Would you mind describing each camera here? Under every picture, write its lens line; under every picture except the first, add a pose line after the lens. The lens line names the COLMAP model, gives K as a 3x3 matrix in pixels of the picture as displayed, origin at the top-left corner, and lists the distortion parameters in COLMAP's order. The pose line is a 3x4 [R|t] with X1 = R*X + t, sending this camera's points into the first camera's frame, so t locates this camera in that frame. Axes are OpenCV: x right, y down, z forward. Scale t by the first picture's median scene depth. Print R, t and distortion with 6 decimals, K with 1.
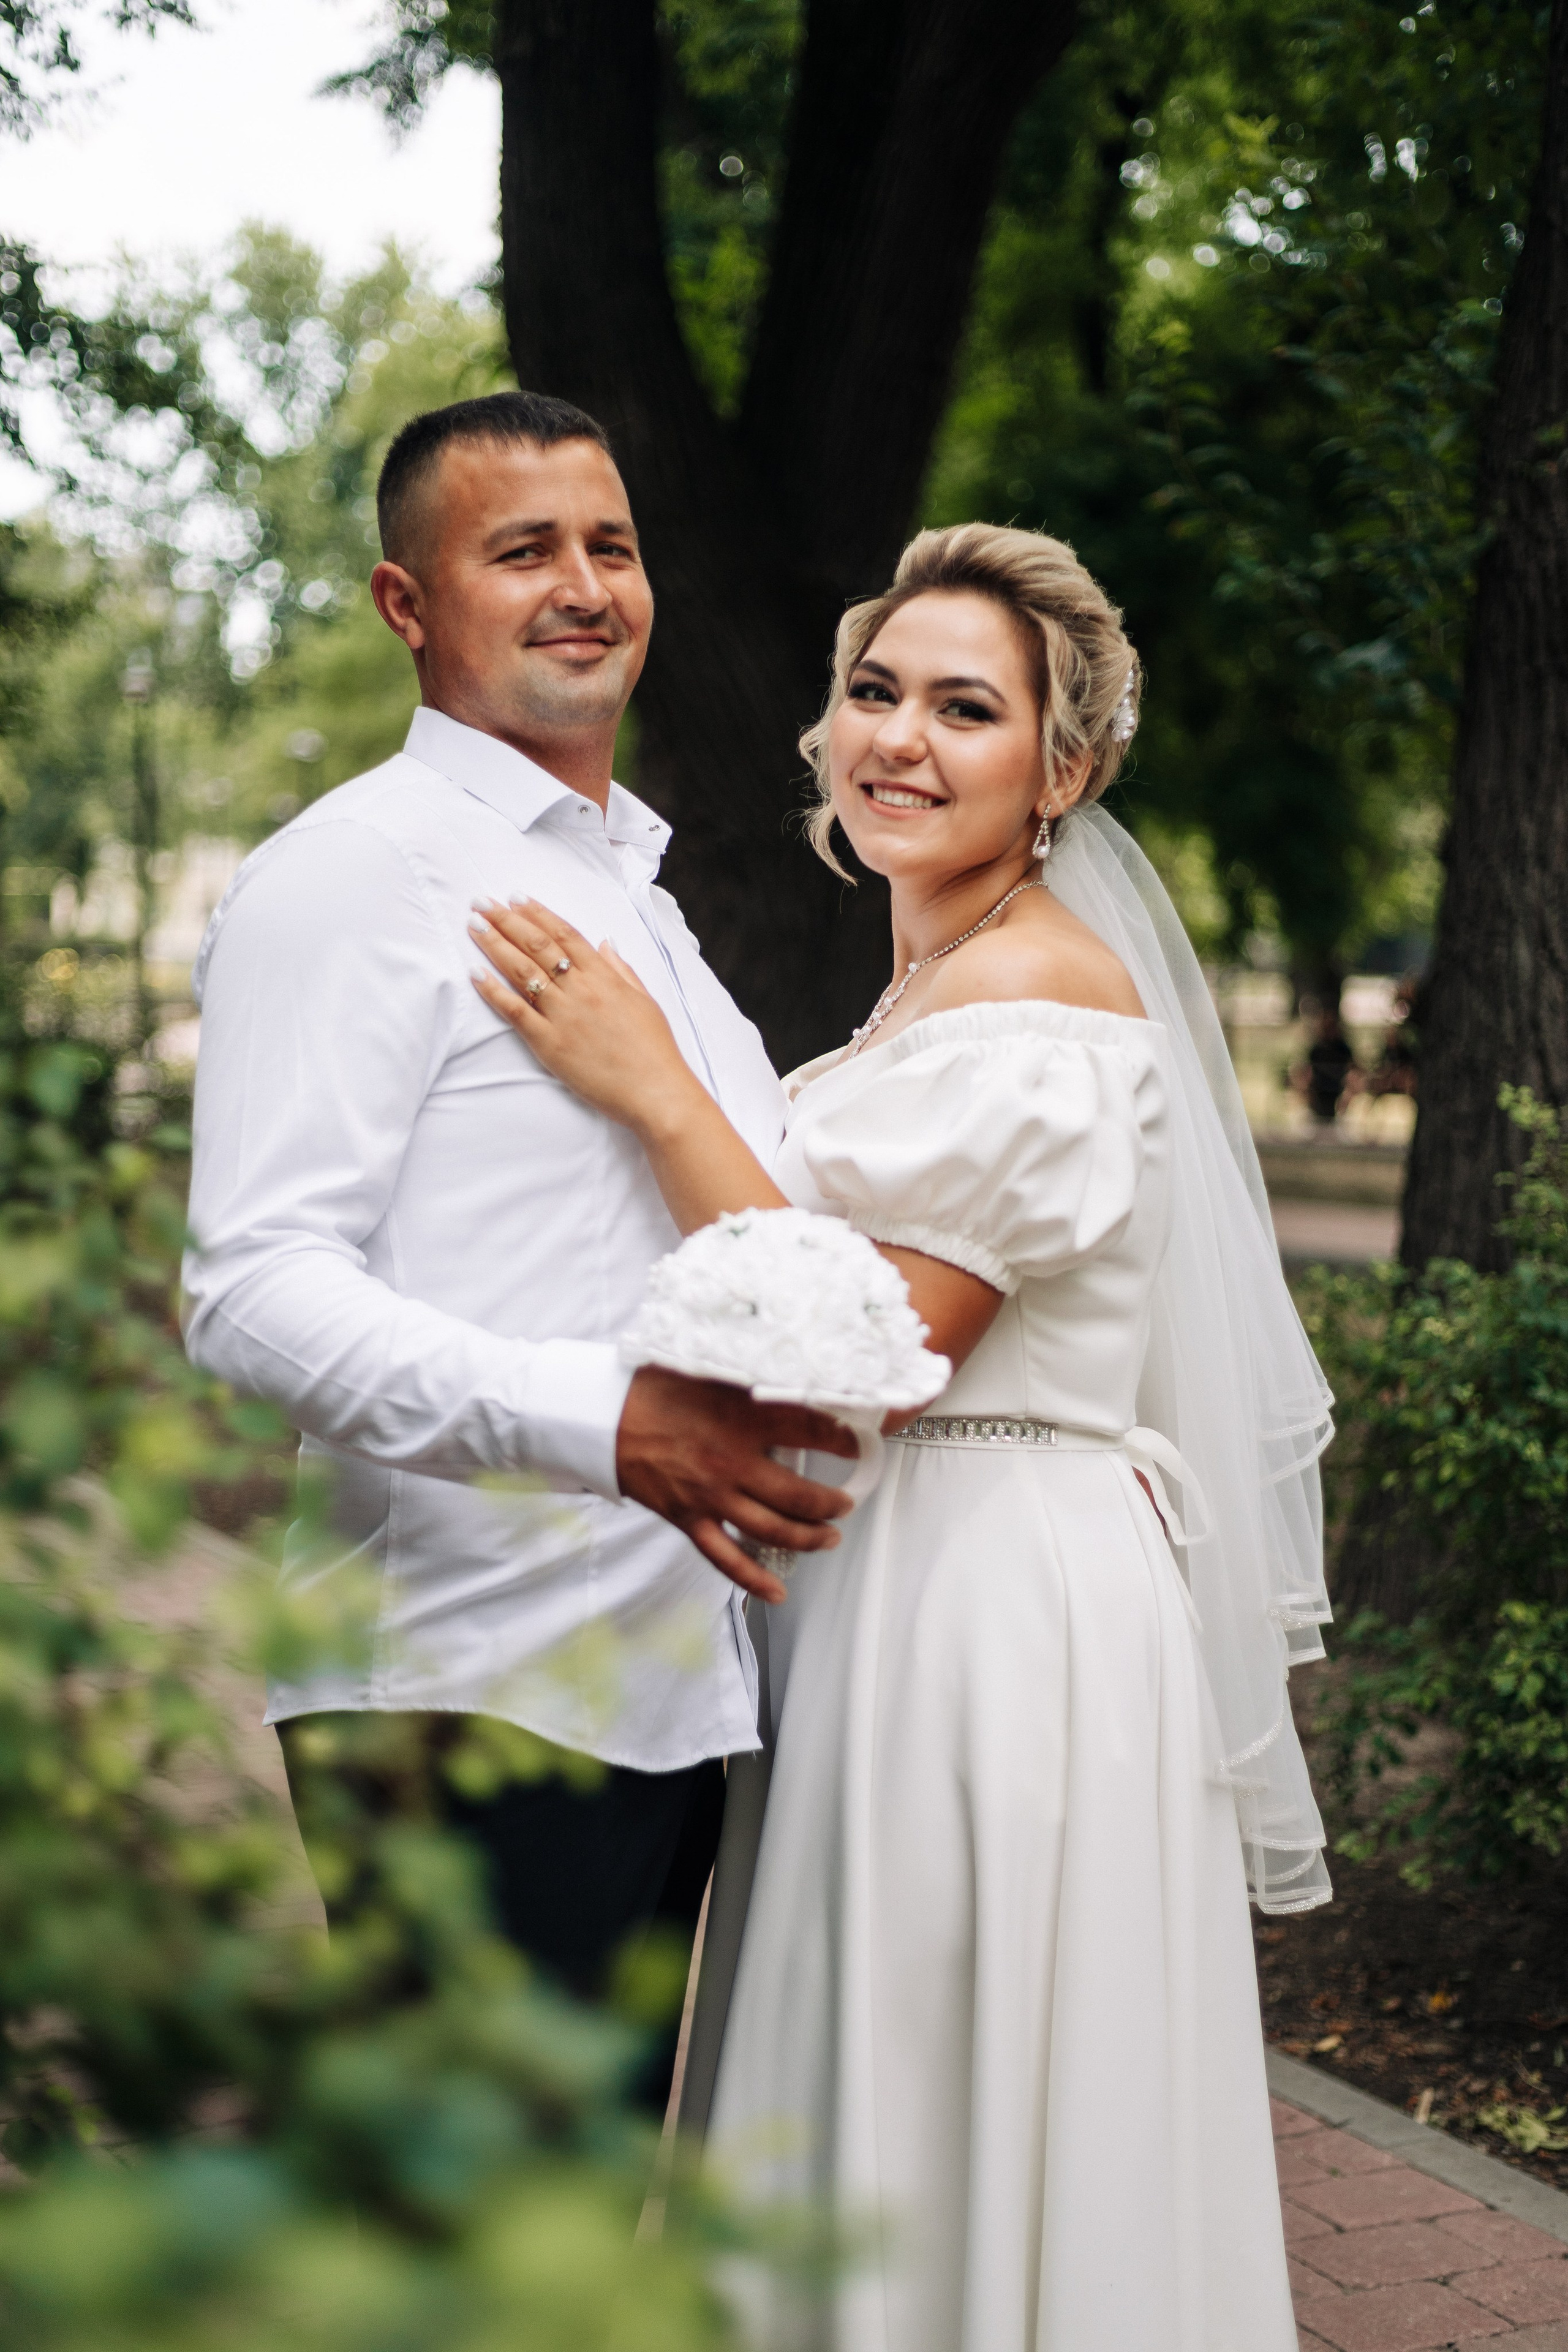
lens RADIAL K [[3390.8, 0, 784.6], [0, 3390.8, 1177.6], [0, 0, 1]] dist [0.113051, 0.000000]
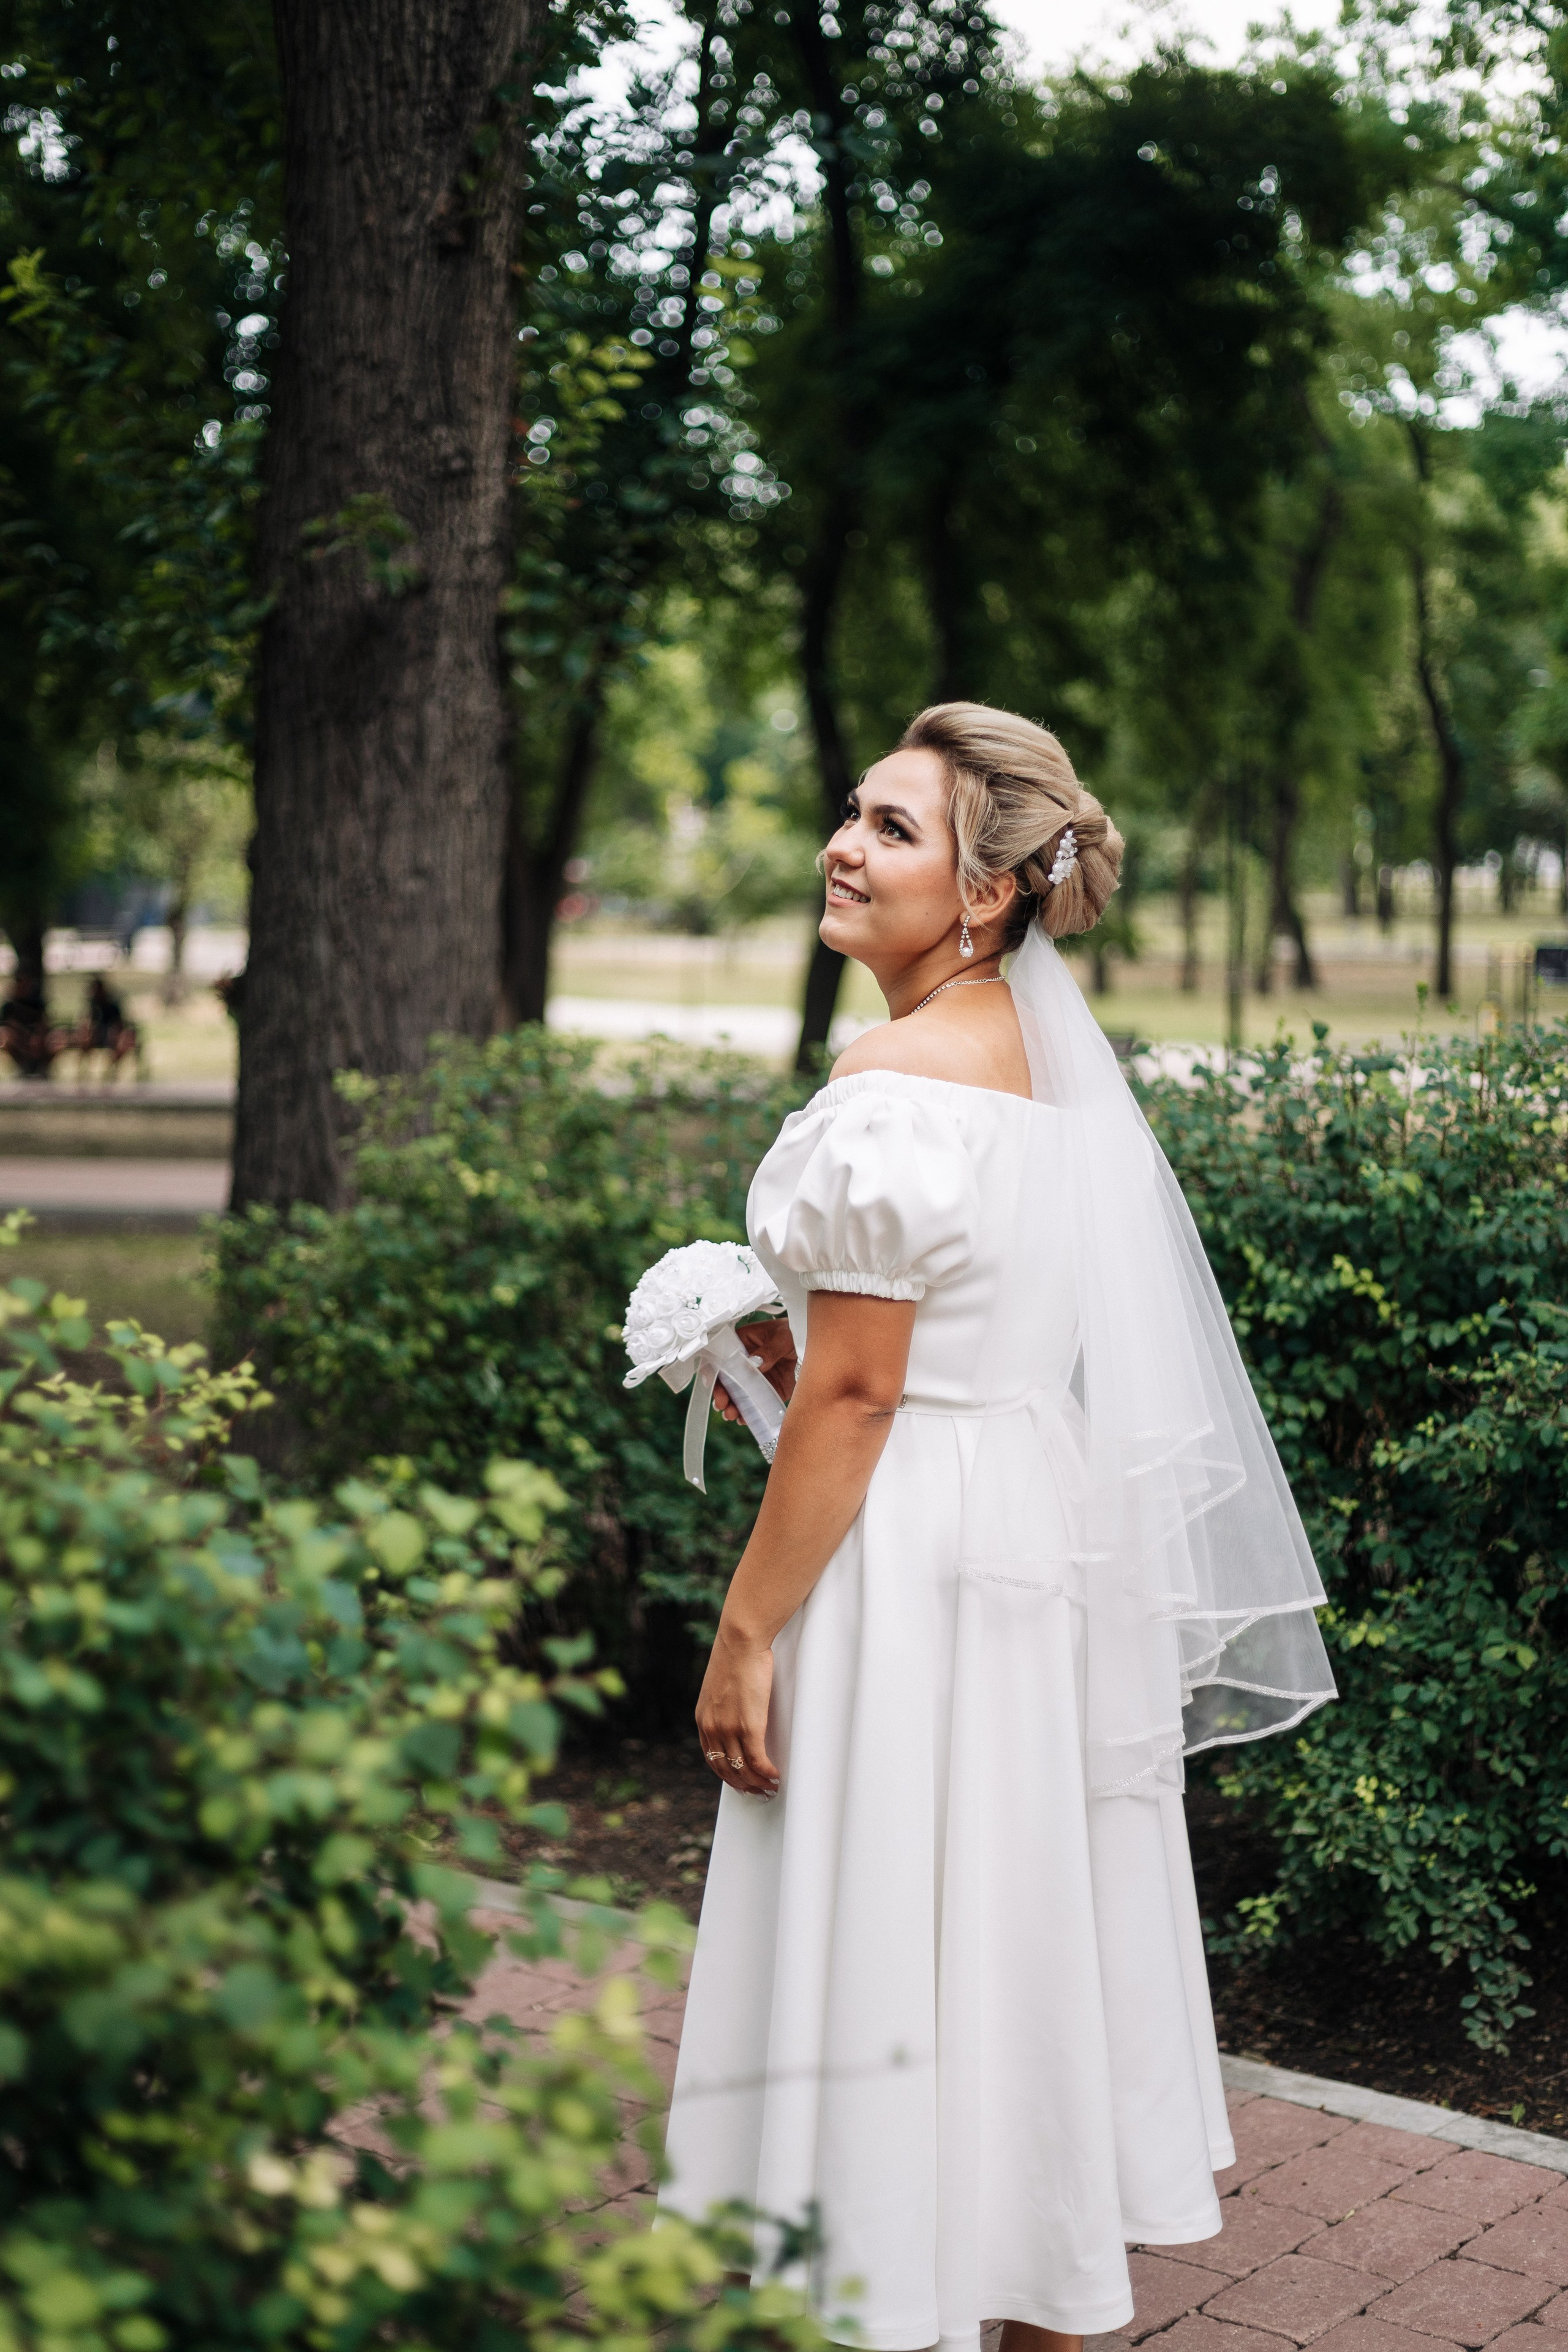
lens RADIAL K [[3390.8, 0, 784.3], [0, 3390.8, 1175.7], [0, 0, 1]] dist [0.113051, 0.000000]
pose [[0.933234, -0.070020, 0.352379, -0.098018], [0.063284, 0.997526, 0.030615, -0.016589], [-0.353650, -0.006271, 0.935357, -0.302243]]
